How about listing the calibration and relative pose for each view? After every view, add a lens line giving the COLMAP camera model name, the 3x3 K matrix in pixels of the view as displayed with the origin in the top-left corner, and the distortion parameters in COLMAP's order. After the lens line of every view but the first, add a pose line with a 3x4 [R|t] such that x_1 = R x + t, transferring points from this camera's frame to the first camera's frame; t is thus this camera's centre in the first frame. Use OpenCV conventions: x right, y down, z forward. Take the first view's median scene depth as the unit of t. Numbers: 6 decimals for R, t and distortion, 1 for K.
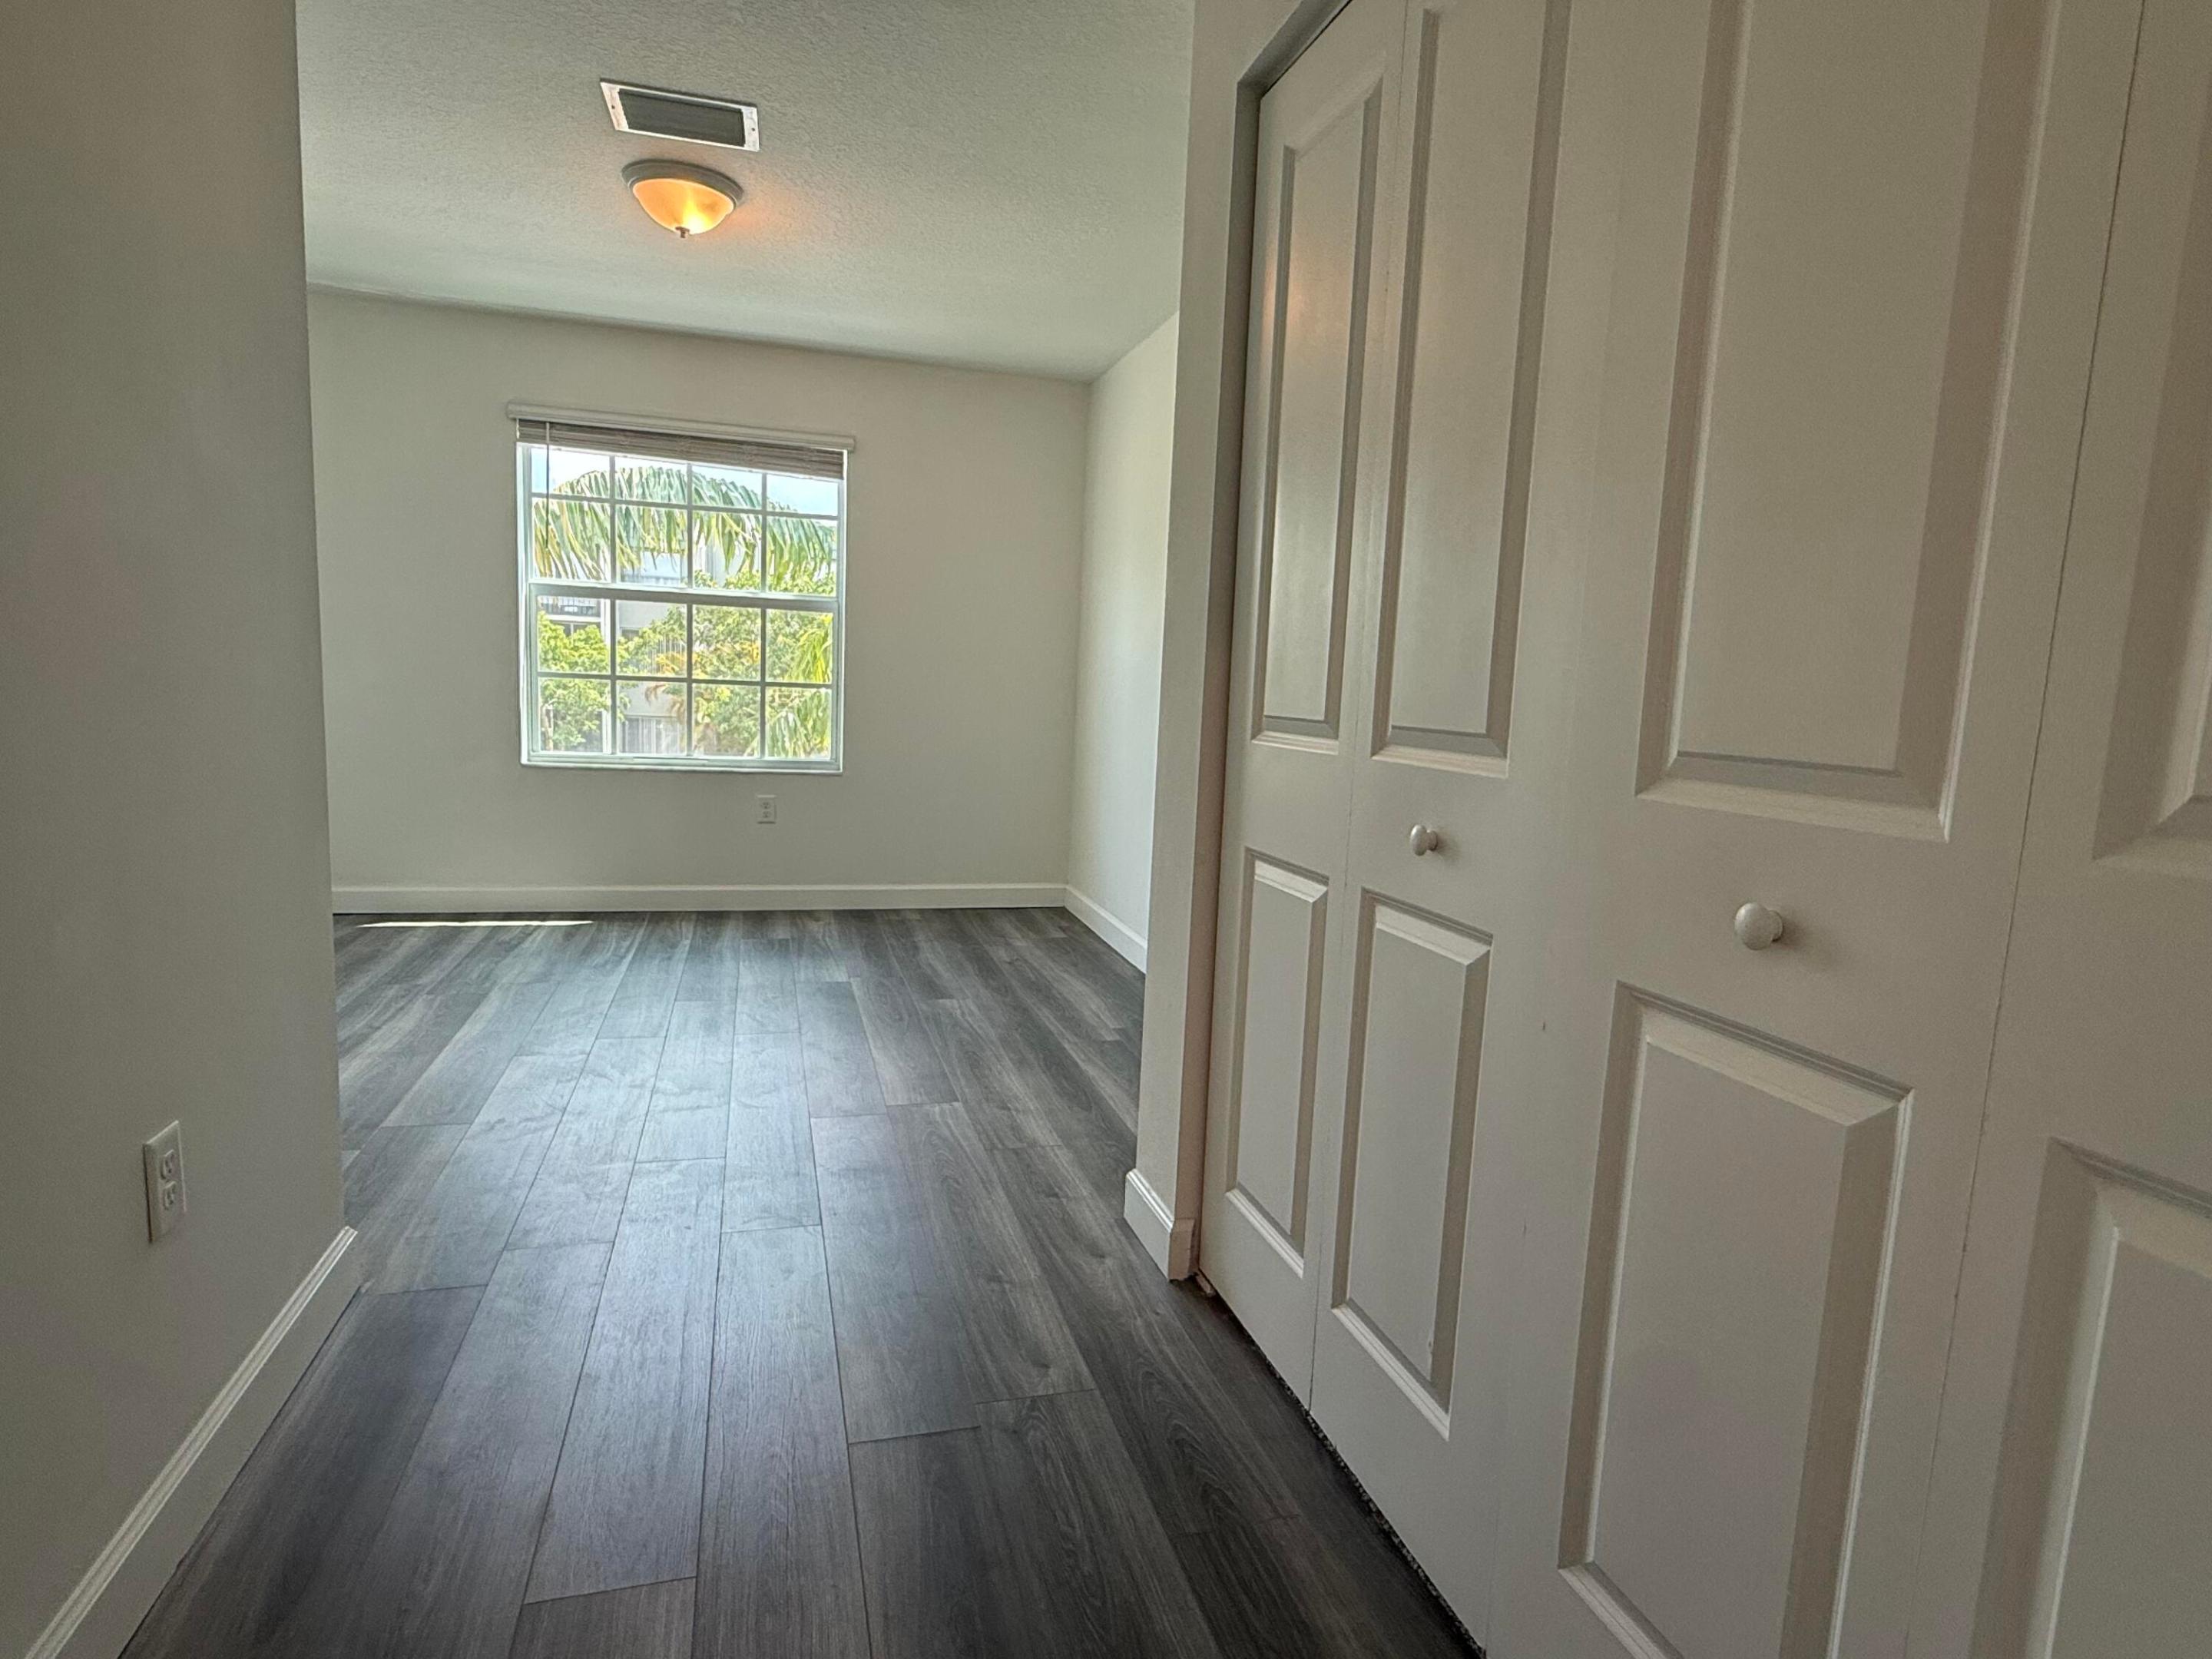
lens RADIAL K [[1156.5, 0, 1097.4], [0, 1156.5, 832.5], [0, 0, 1]] dist [-0.001470, -0.000229]
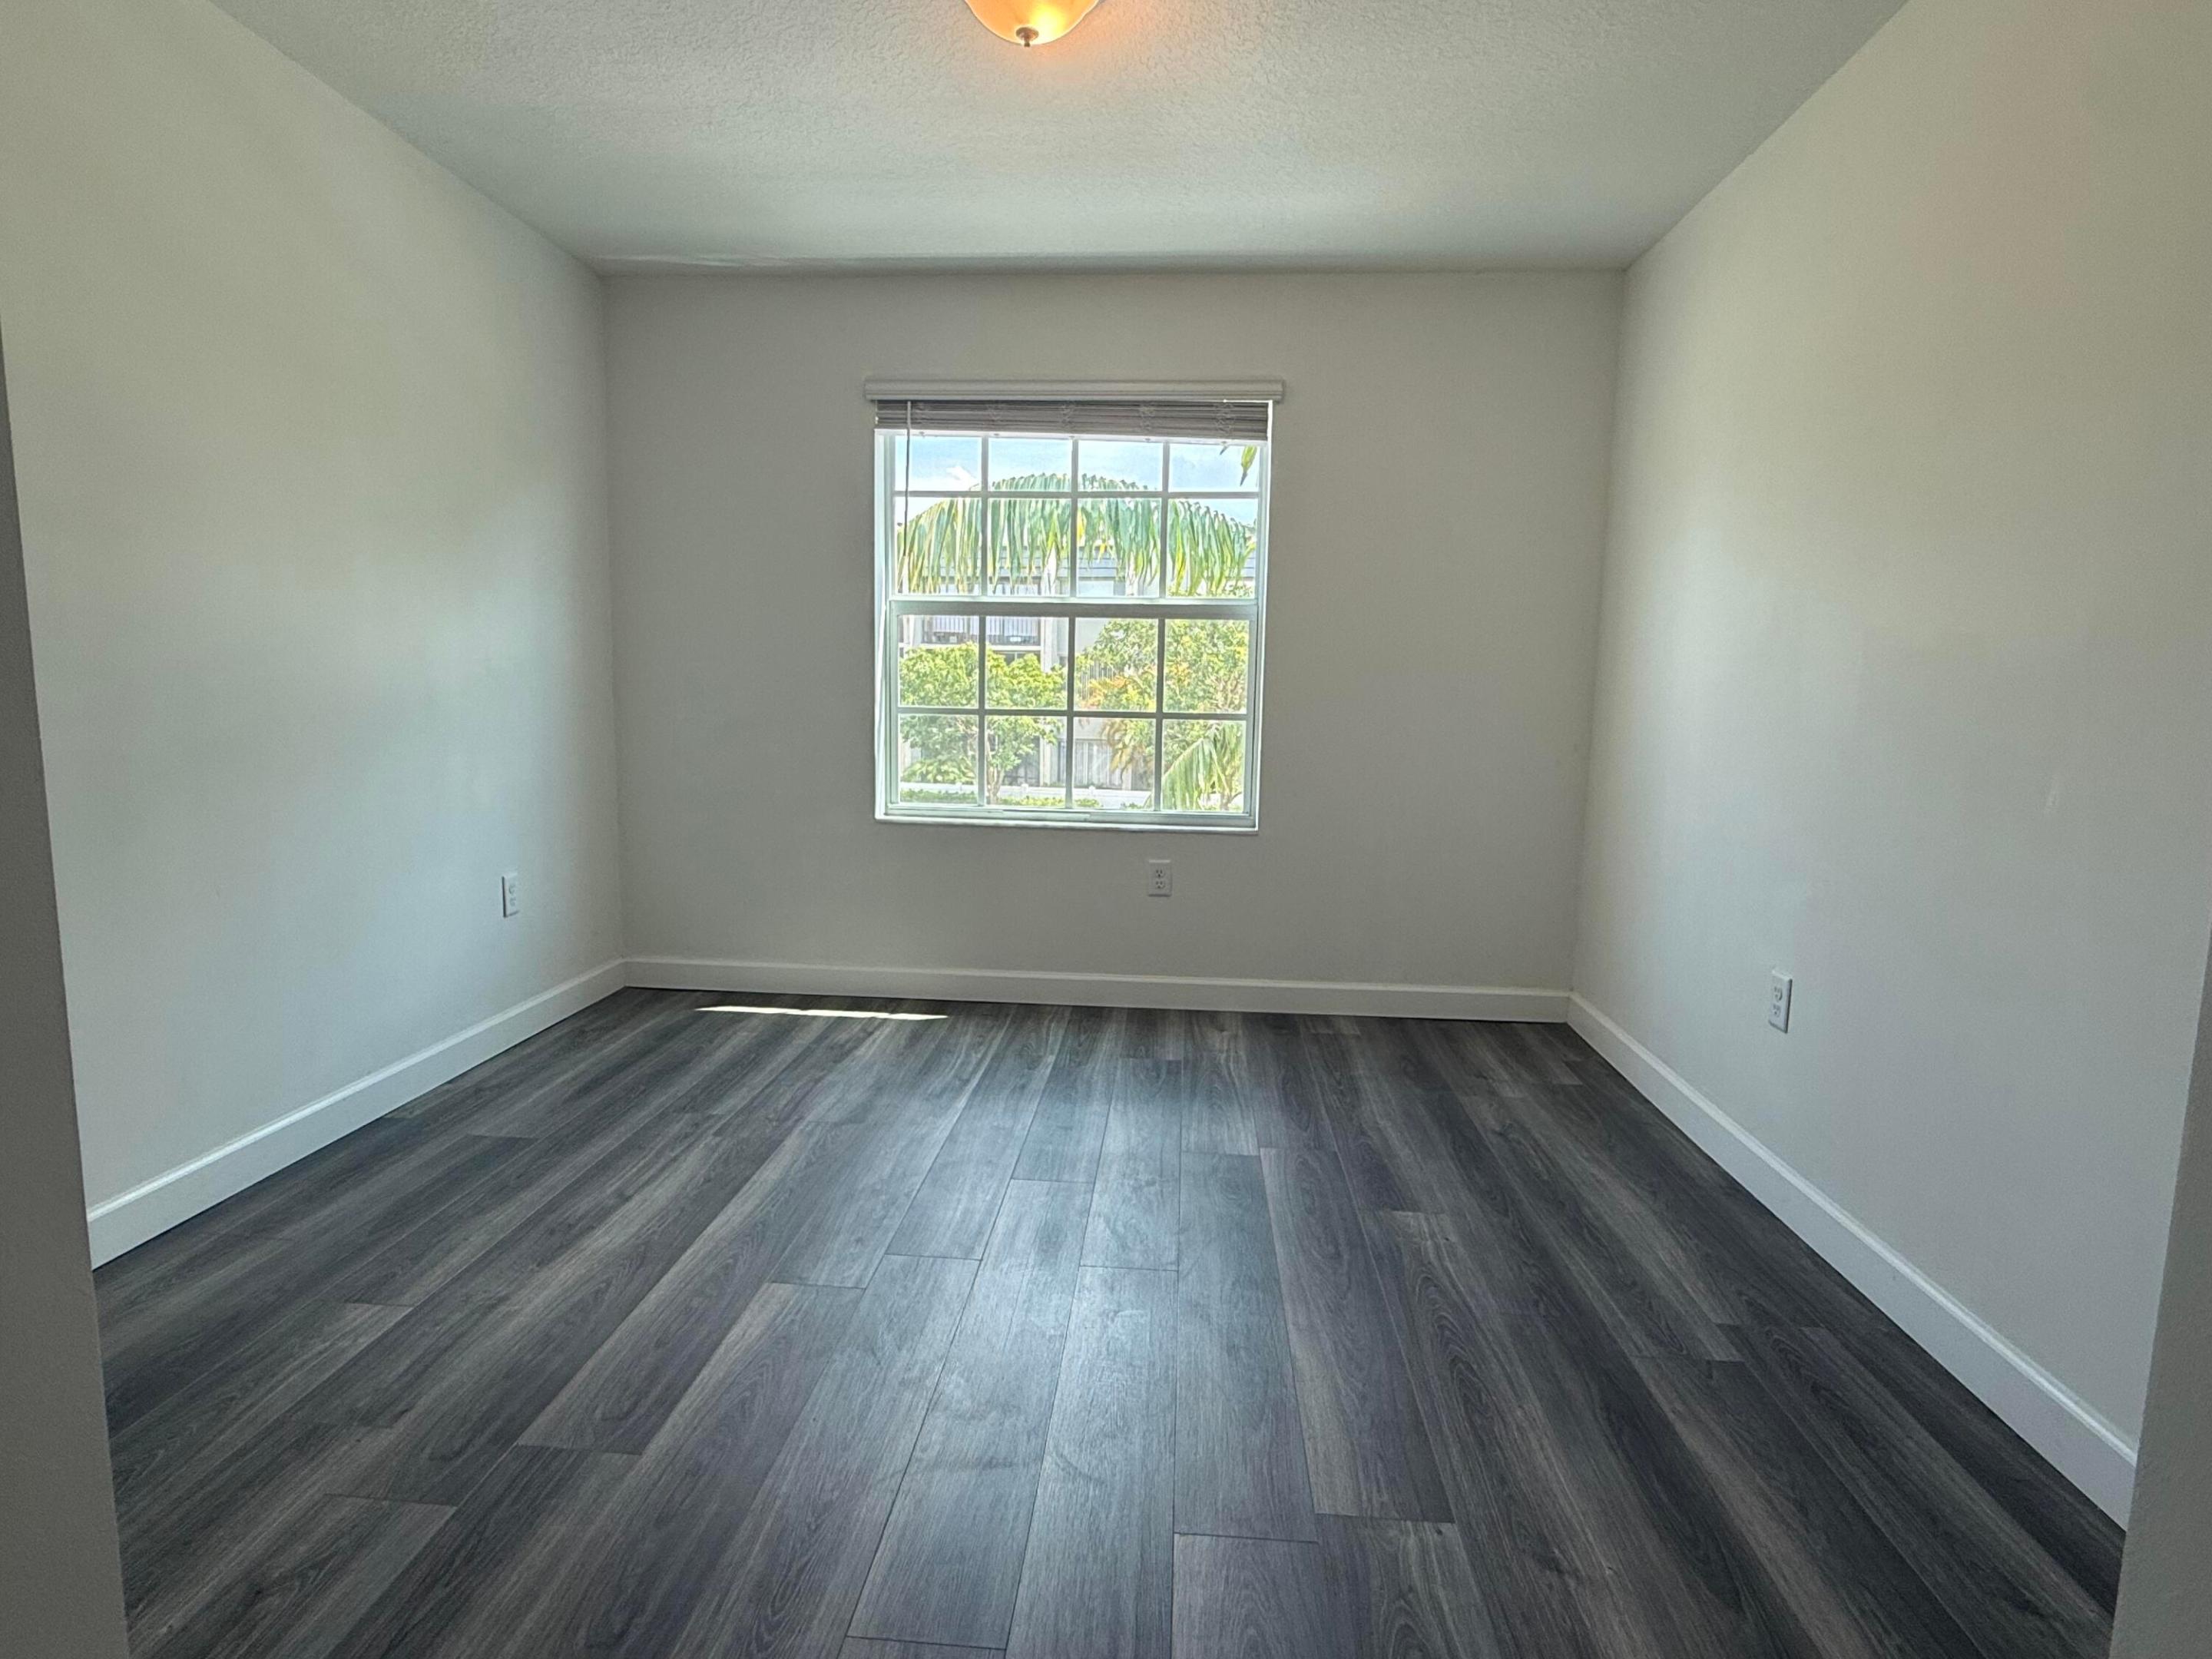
lens RADIAL K [[1113.7, 0, 1104.4], [0, 1113.7, 827.9], [0, 0, 1]] dist [-0.002625, -0.000217]
pose [[0.935357, 0.016986, -0.353298, -0.064953], [-0.021950, 0.999709, -0.010050, -0.049586], [0.353024, 0.017156, 0.935457, 0.319652]]
